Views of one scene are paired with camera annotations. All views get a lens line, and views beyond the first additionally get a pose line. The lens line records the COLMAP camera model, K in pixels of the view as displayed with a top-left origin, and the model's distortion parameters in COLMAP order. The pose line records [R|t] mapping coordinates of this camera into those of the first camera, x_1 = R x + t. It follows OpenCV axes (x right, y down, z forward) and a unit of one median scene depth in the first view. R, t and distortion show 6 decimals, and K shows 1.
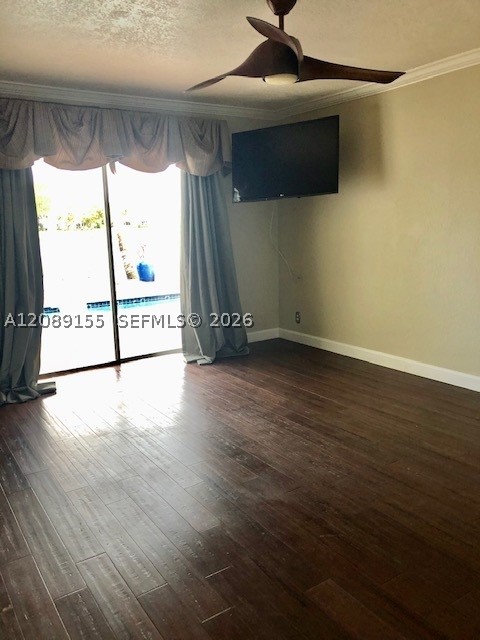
lens RADIAL K [[511.2, 0, 240.0], [0, 511.2, 320.0], [0, 0, 1]] dist [0.002205, 0.002611]
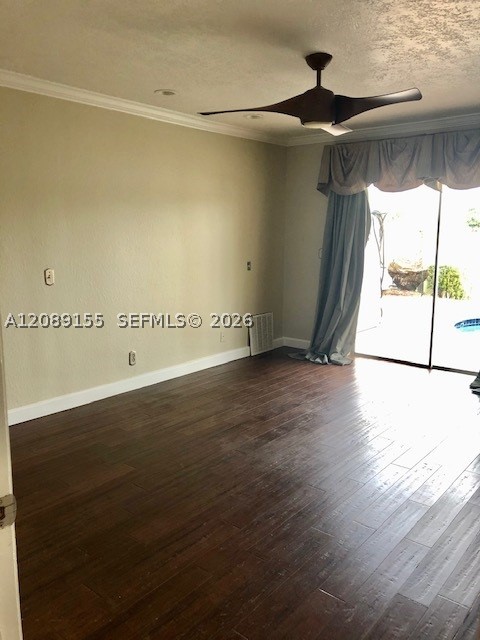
lens RADIAL K [[523.0, 0, 240.0], [0, 523.0, 320.0], [0, 0, 1]] dist [0.001022, -0.000557]
pose [[0.279533, 0.196648, -0.939782, 0.792908], [-0.193079, 0.970319, 0.145607, -0.114569], [0.940522, 0.140750, 0.309205, 0.336654]]
